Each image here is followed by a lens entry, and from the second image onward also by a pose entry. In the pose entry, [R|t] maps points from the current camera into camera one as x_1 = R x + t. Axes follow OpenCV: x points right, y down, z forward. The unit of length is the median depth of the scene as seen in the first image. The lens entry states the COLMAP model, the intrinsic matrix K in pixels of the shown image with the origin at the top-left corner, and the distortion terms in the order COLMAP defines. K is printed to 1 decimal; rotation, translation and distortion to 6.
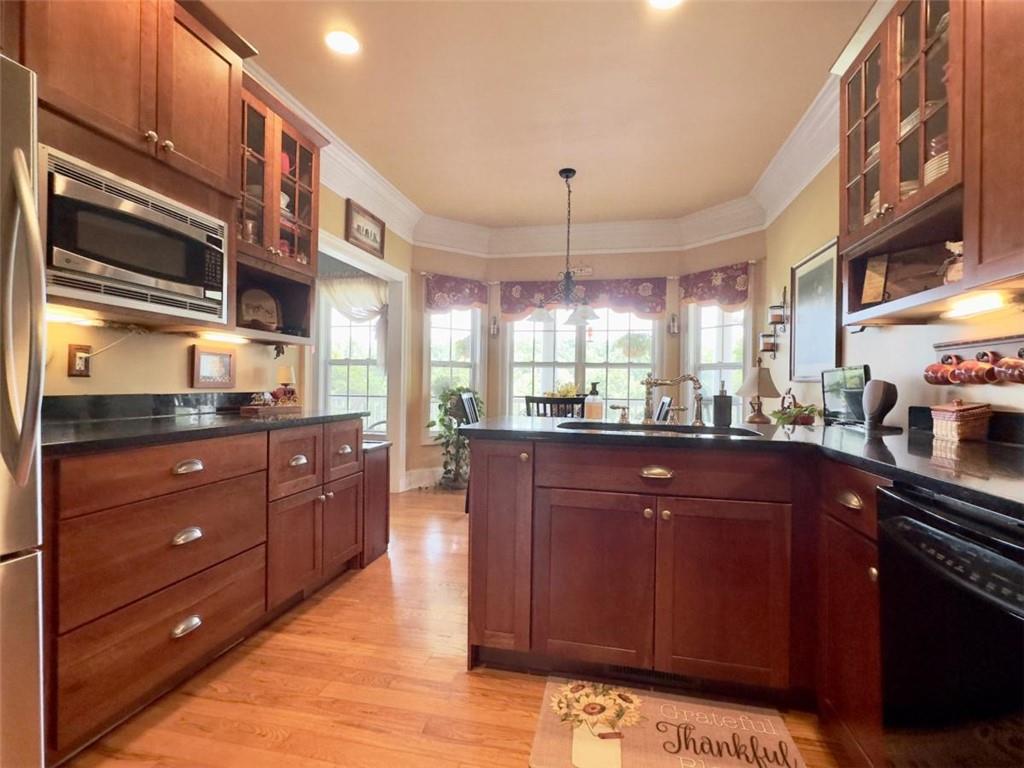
lens RADIAL K [[474.4, 0, 512.1], [0, 474.4, 385.2], [0, 0, 1]] dist [0.000135, -0.000361]
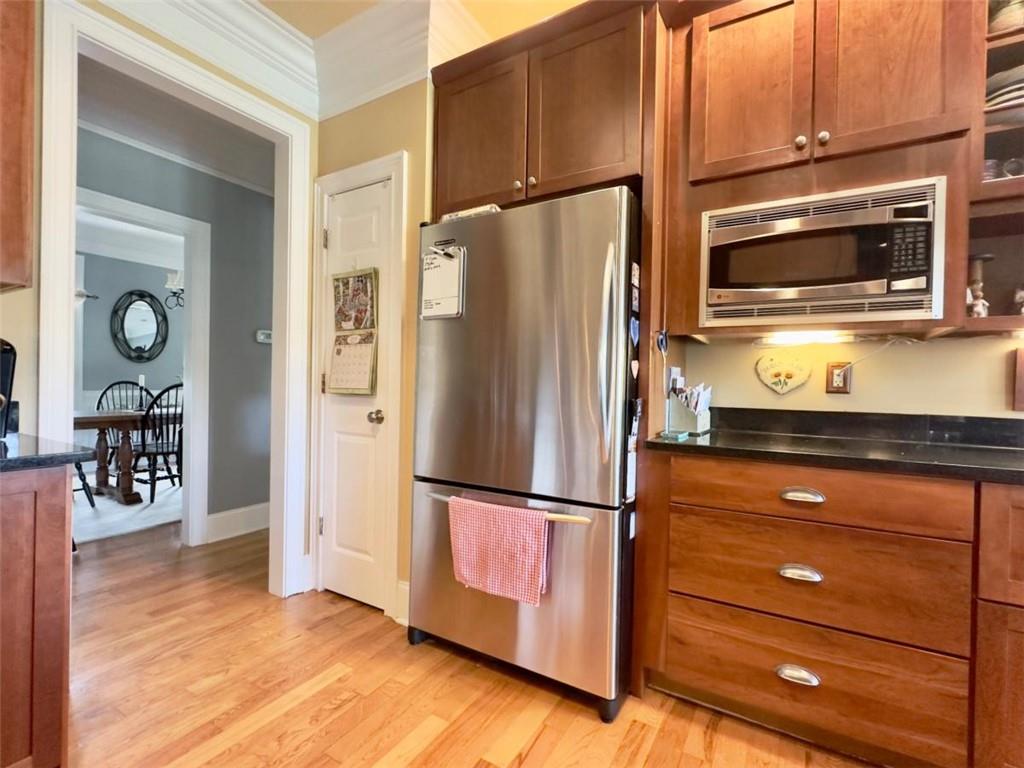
lens RADIAL K [[474.4, 0, 512.8], [0, 474.4, 386.7], [0, 0, 1]] dist [0.000135, -0.000361]
pose [[-0.316701, -0.013883, -0.948424, 0.179557], [-0.025776, 0.999650, -0.006026, -0.004931], [0.948175, 0.022538, -0.316948, 0.421075]]
